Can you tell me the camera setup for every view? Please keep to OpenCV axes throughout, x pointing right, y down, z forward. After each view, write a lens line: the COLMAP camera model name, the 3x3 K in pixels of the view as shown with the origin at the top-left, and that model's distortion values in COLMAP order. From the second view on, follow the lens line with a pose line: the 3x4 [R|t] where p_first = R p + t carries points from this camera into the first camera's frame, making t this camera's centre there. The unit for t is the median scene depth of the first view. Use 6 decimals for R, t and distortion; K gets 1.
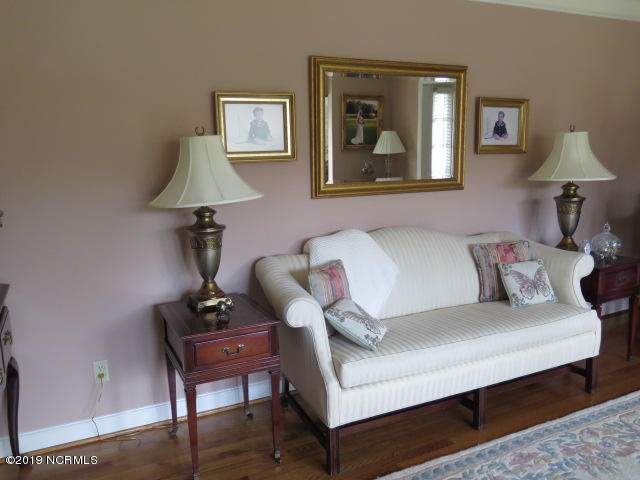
lens RADIAL K [[541.1, 0, 319.2], [0, 541.1, 234.0], [0, 0, 1]] dist [-0.043739, 0.001834]
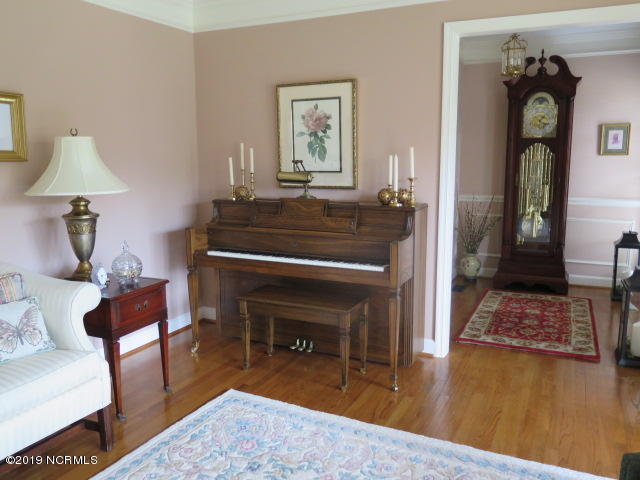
lens RADIAL K [[541.1, 0, 317.5], [0, 541.1, 244.1], [0, 0, 1]] dist [-0.043739, 0.001834]
pose [[0.783184, -0.071939, 0.617614, 0.238830], [0.069722, 0.997181, 0.027738, -0.020086], [-0.617868, 0.021337, 0.785992, 0.115308]]
